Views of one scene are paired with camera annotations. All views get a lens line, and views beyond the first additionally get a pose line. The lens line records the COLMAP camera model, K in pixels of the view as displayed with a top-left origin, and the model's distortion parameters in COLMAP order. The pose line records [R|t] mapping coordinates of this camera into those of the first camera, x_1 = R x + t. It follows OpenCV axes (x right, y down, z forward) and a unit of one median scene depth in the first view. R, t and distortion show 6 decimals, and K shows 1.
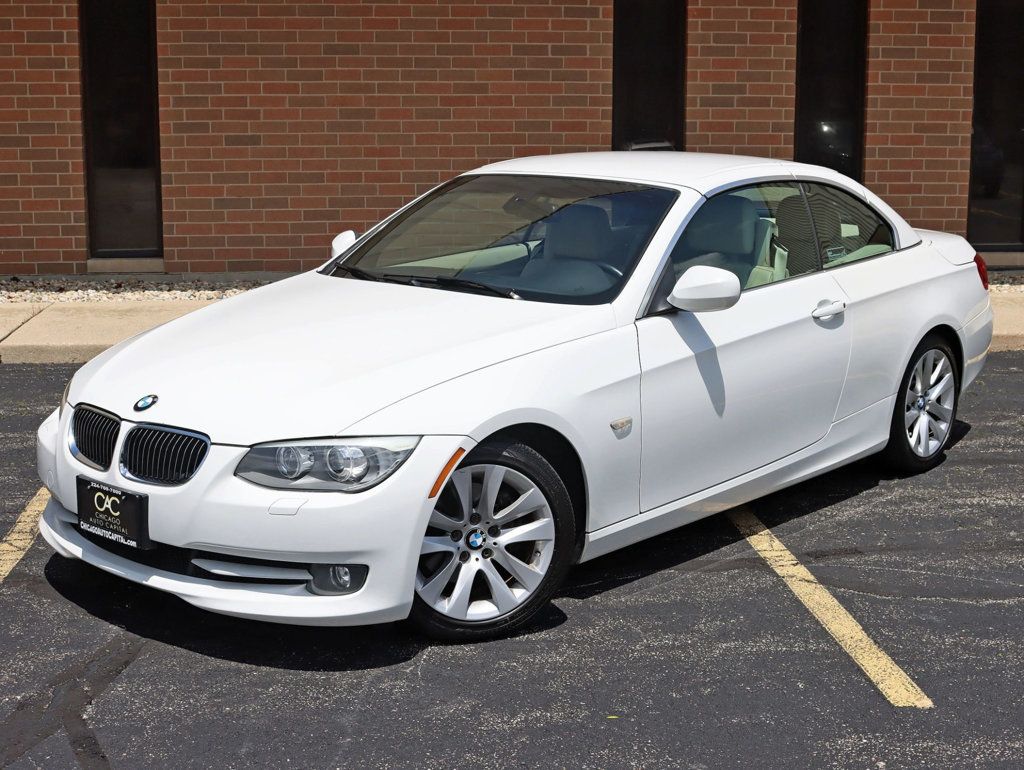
lens RADIAL K [[1458.6, 0, 505.7], [0, 1458.6, 413.1], [0, 0, 1]] dist [-0.080016, 0.000000]
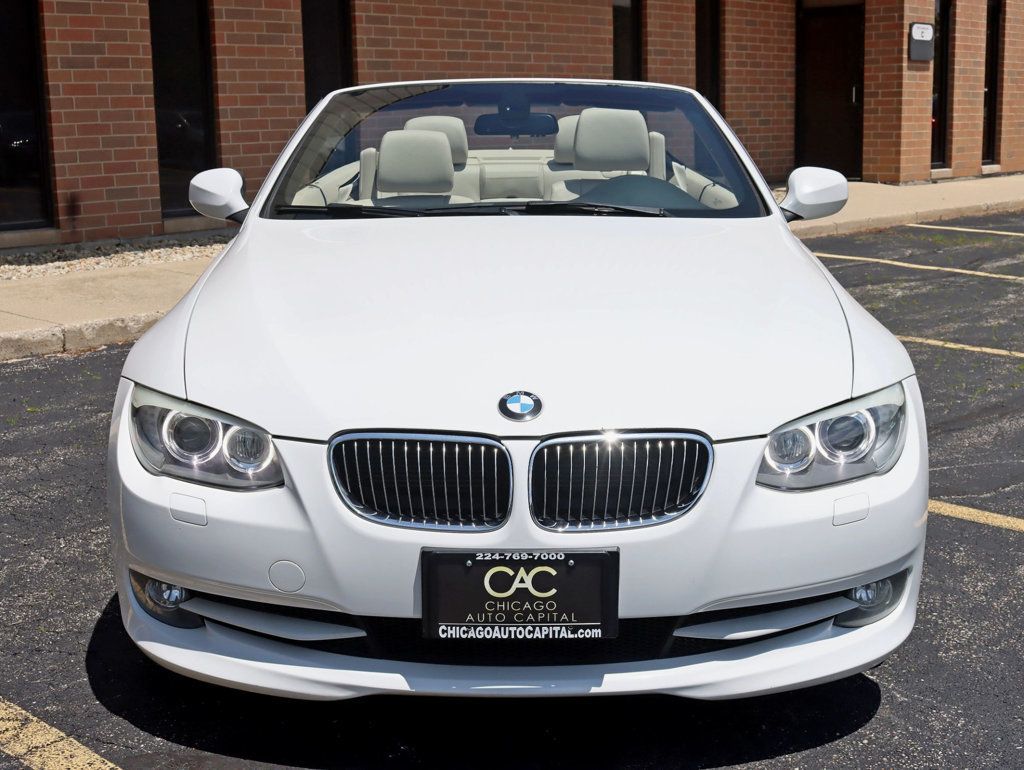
lens RADIAL K [[1307.0, 0, 507.6], [0, 1307.0, 386.8], [0, 0, 1]] dist [-0.079379, 0.000000]
pose [[0.760144, -0.143351, 0.633744, -0.525413], [0.140303, 0.988562, 0.055323, -0.040040], [-0.634426, 0.046863, 0.771562, 0.512536]]
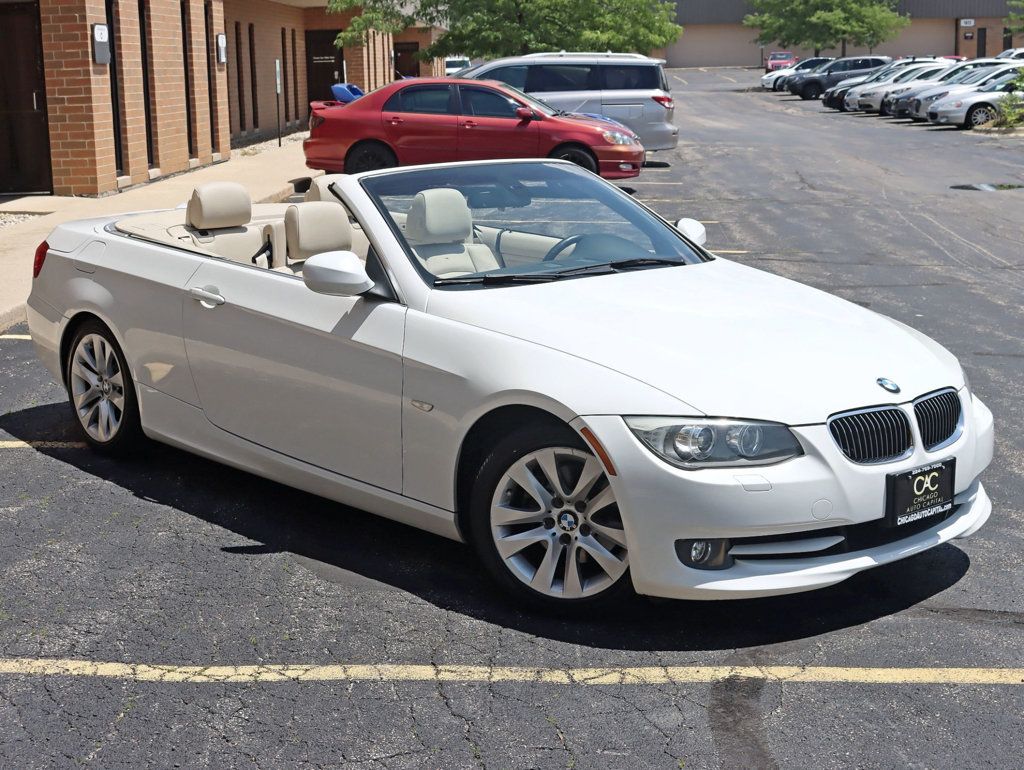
lens RADIAL K [[1555.9, 0, 505.3], [0, 1555.9, 388.6], [0, 0, 1]] dist [-0.044248, 0.000000]
pose [[0.132471, -0.196205, 0.971574, -1.189330], [0.204740, 0.964489, 0.166859, -0.214245], [-0.969811, 0.176817, 0.167938, 0.949862]]
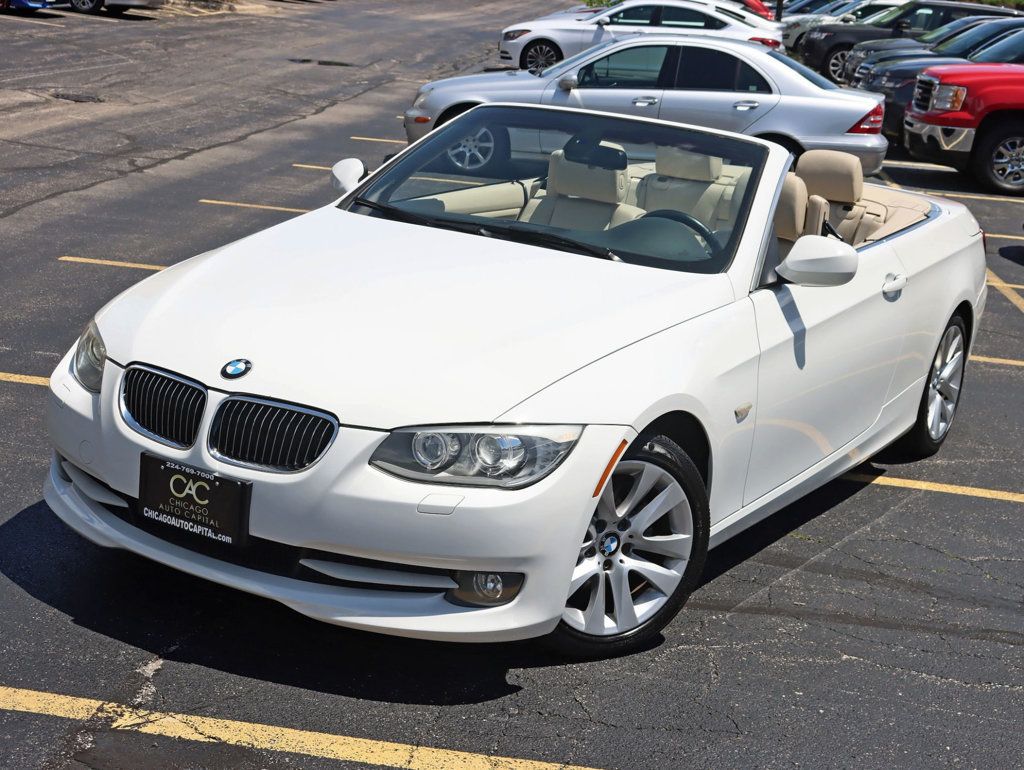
lens RADIAL K [[1555.9, 0, 511.8], [0, 1555.9, 382.9], [0, 0, 1]] dist [-0.044248, 0.000000]
pose [[0.981674, 0.042800, 0.185701, -0.227402], [-0.048748, 0.998430, 0.027578, -0.027349], [-0.184229, -0.036125, 0.982219, 0.084466]]
